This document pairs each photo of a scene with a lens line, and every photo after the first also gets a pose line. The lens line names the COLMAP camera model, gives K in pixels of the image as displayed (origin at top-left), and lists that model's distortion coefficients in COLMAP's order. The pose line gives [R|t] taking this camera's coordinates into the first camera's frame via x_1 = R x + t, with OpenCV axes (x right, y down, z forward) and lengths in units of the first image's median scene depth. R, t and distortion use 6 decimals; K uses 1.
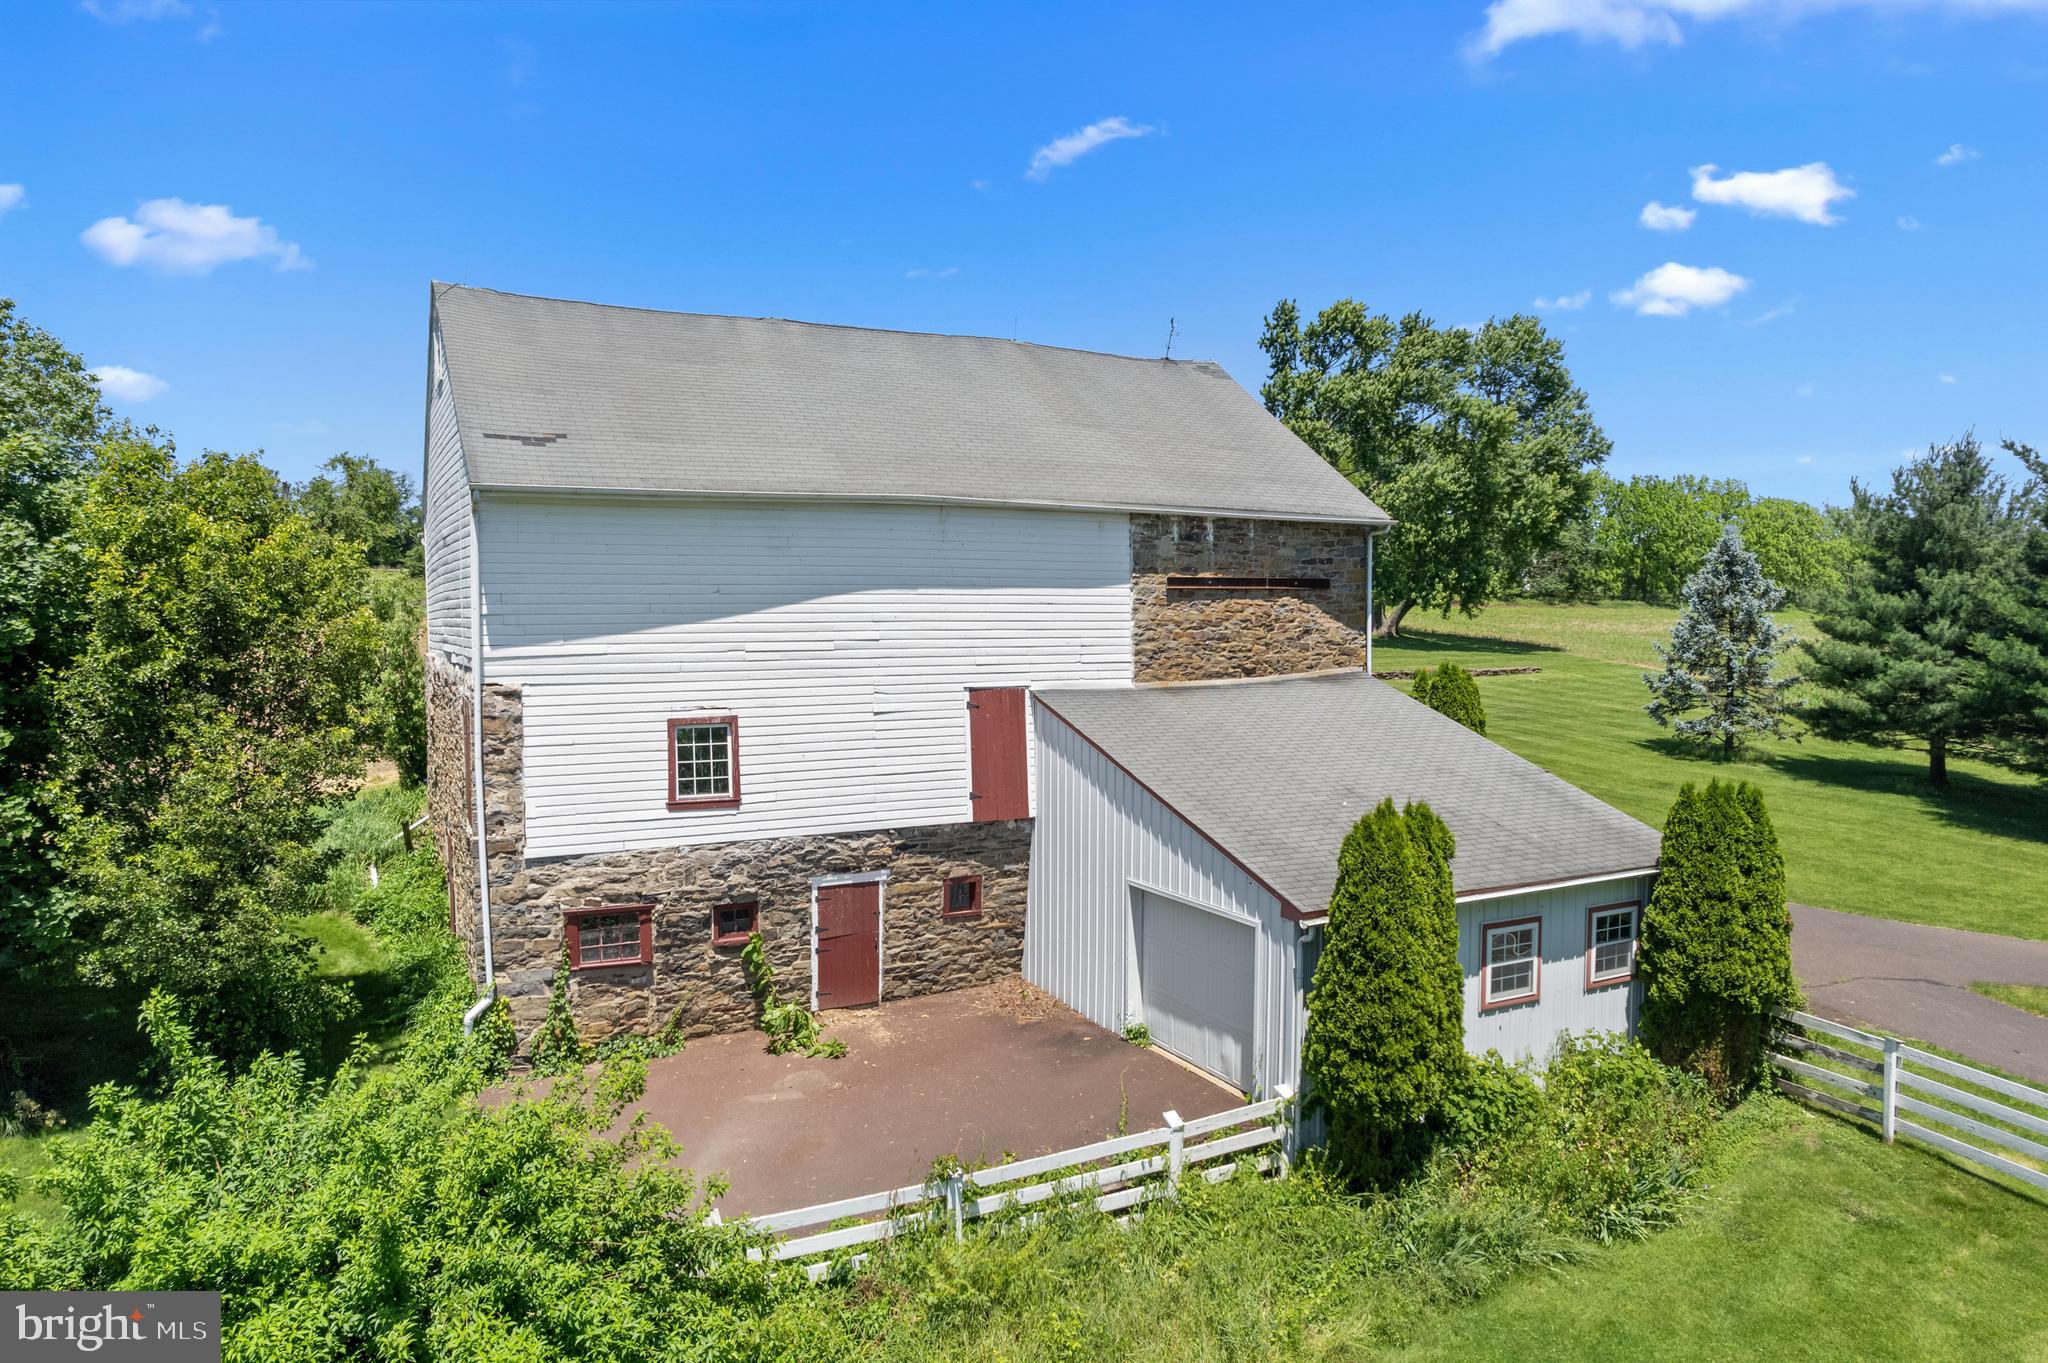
lens RADIAL K [[1309.5, 0, 1025.8], [0, 1309.5, 679.1], [0, 0, 1]] dist [-0.037149, 0.001481]
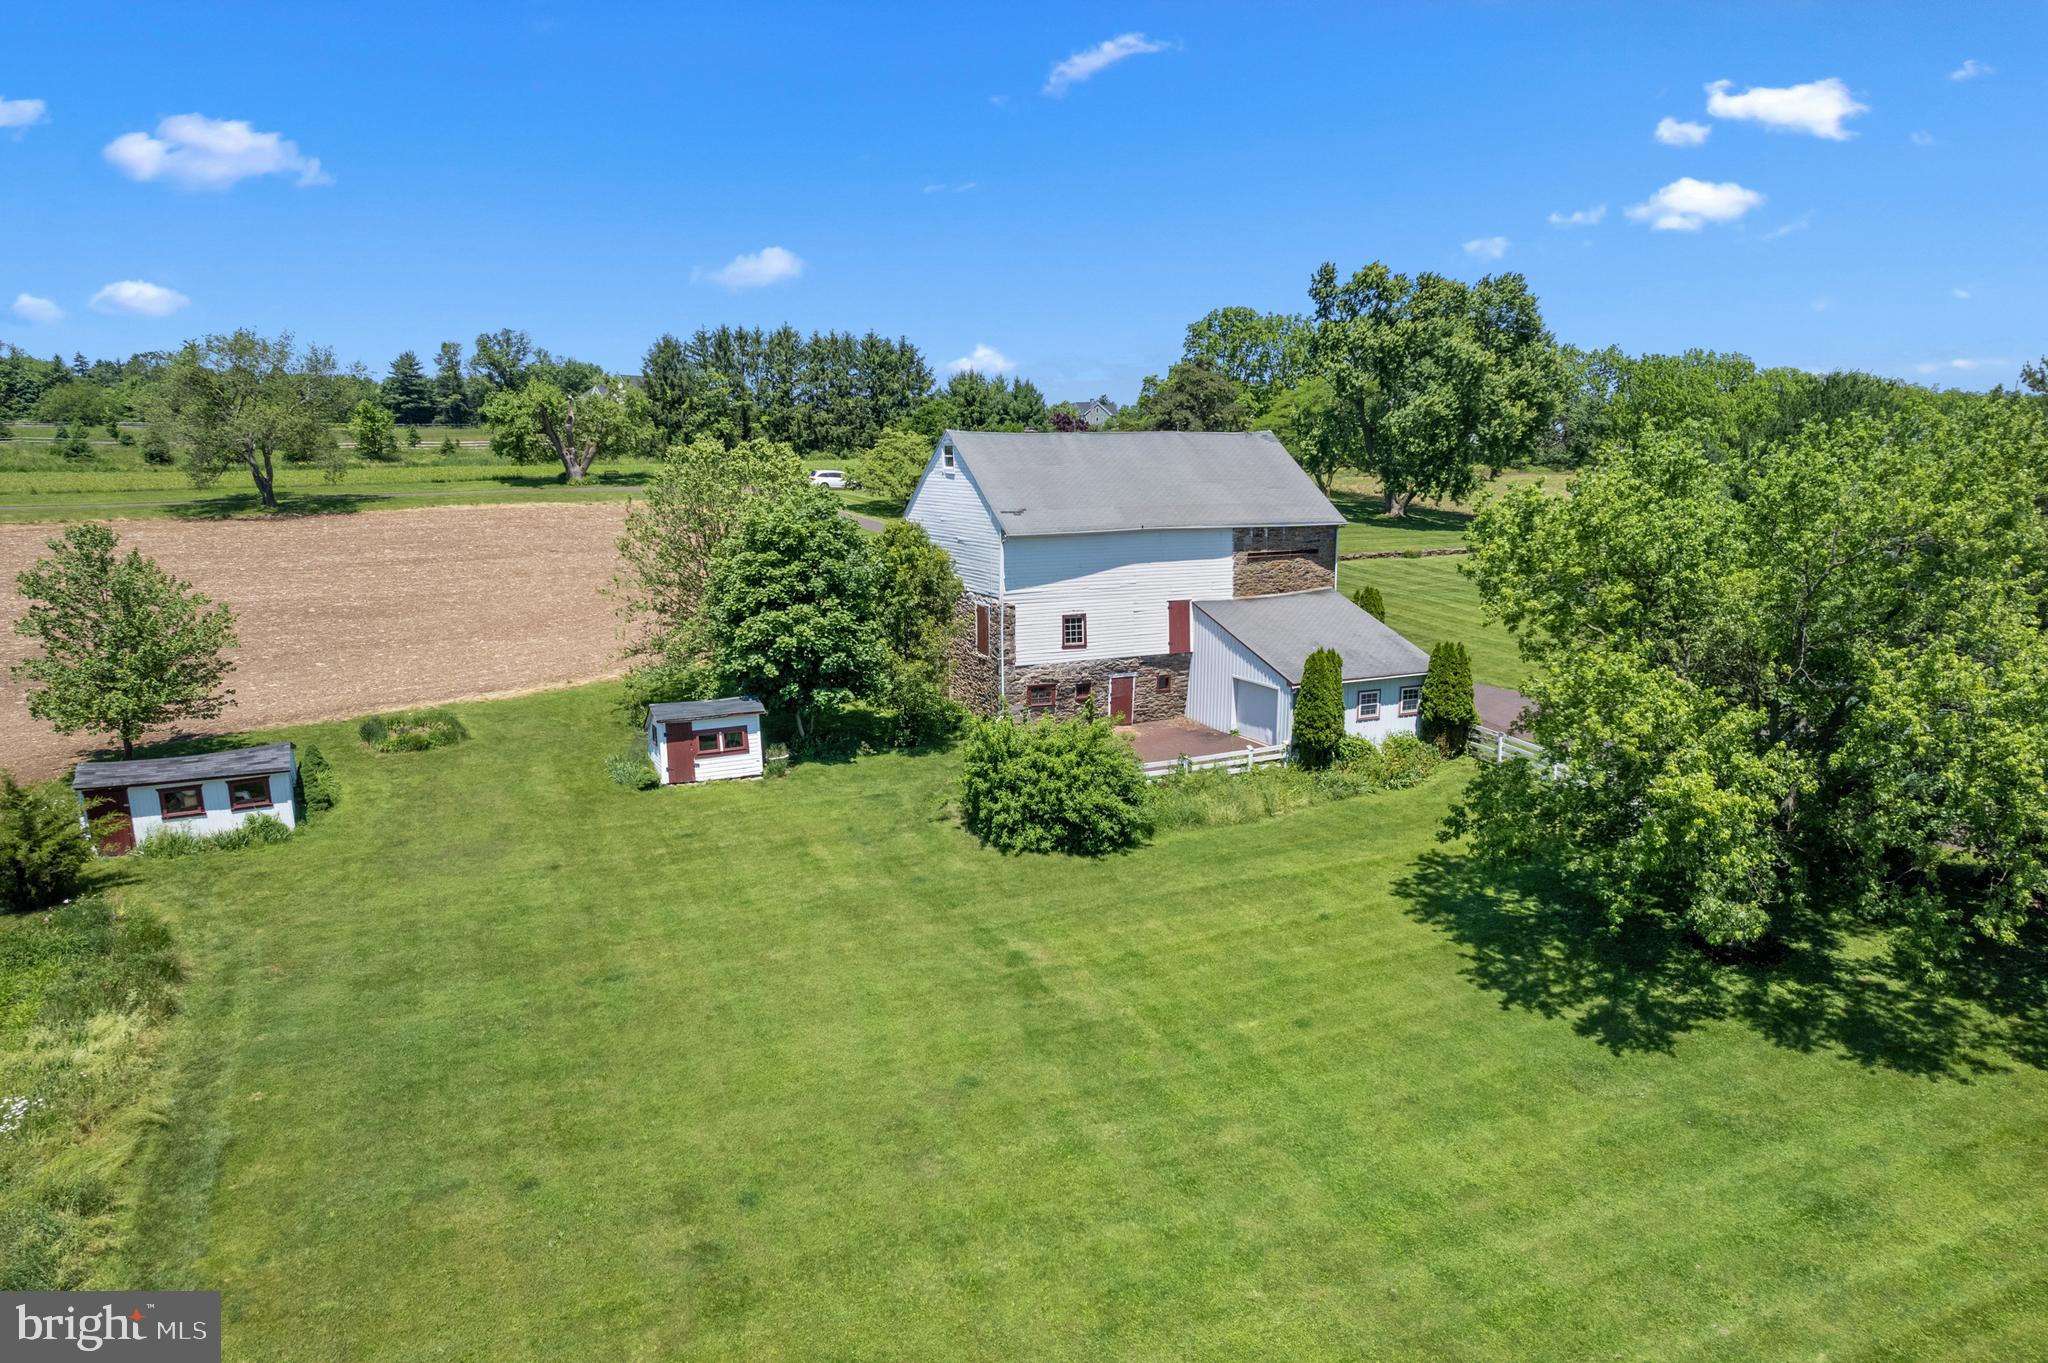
lens RADIAL K [[1309.5, 0, 1022.3], [0, 1309.5, 680.7], [0, 0, 1]] dist [-0.037149, 0.001481]
pose [[0.999194, 0.007697, -0.039400, -0.226303], [-0.002469, 0.991372, 0.131052, -0.171907], [0.040069, -0.130849, 0.990592, -1.542177]]
